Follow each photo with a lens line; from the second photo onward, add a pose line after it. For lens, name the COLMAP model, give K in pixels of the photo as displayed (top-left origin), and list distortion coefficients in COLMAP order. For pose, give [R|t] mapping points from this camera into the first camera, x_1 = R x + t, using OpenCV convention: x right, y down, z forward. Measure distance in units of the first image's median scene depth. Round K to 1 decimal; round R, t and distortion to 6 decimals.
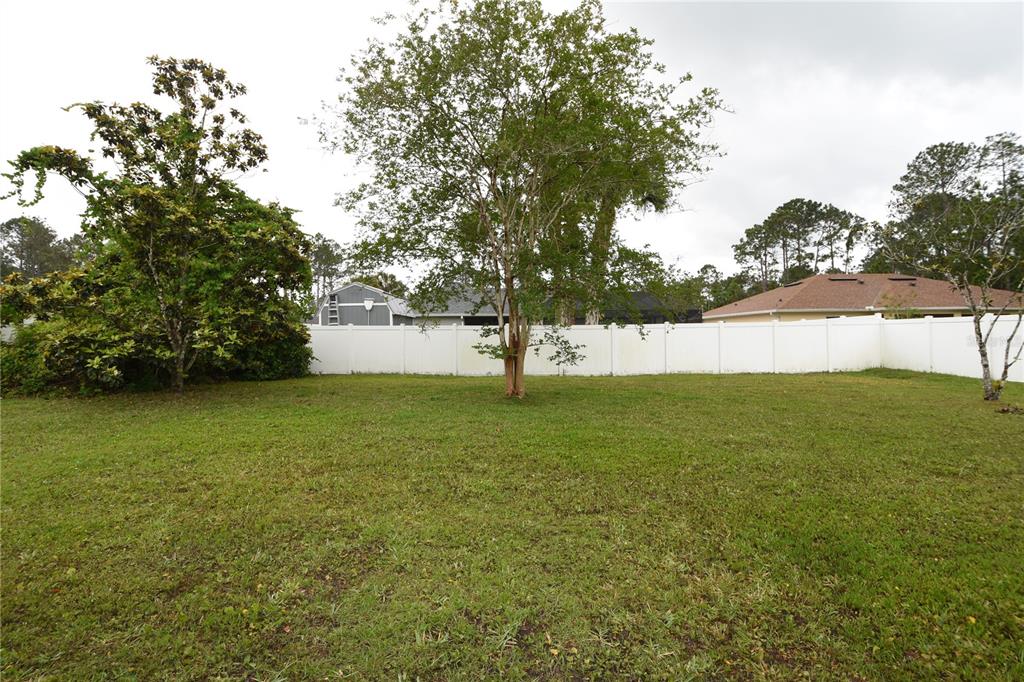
lens RADIAL K [[449.7, 0, 508.9], [0, 449.7, 328.3], [0, 0, 1]] dist [0.011741, -0.021636]
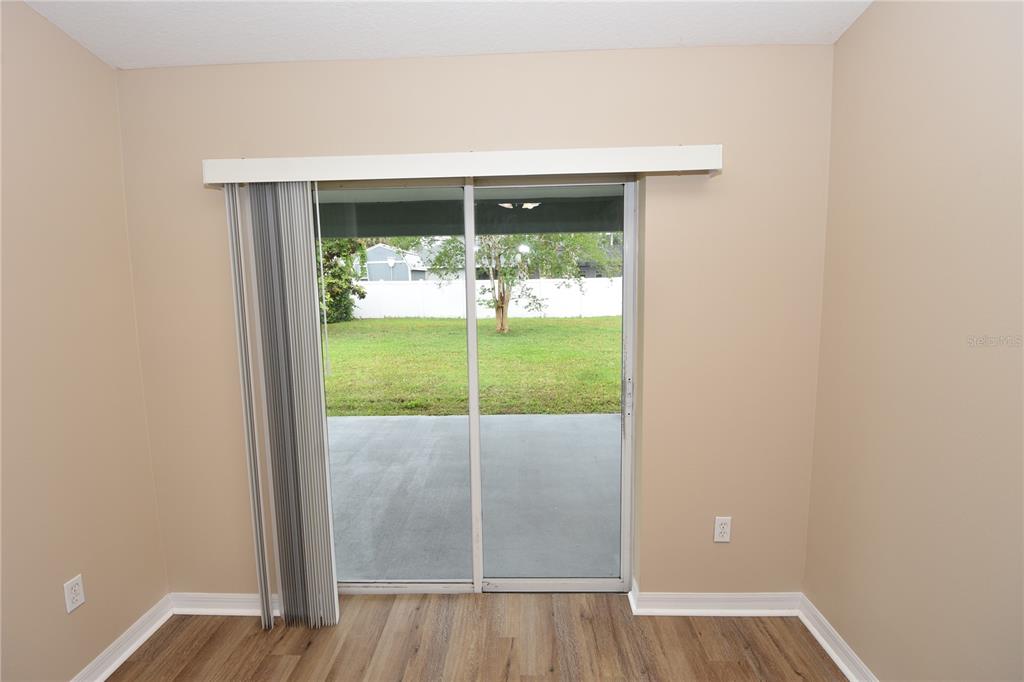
lens RADIAL K [[449.7, 0, 508.9], [0, 449.7, 328.3], [0, 0, 1]] dist [0.011741, -0.021636]
pose [[0.999905, -0.011048, -0.008277, 0.048062], [0.012029, 0.991482, 0.129687, -0.062325], [0.006774, -0.129774, 0.991520, -0.547870]]
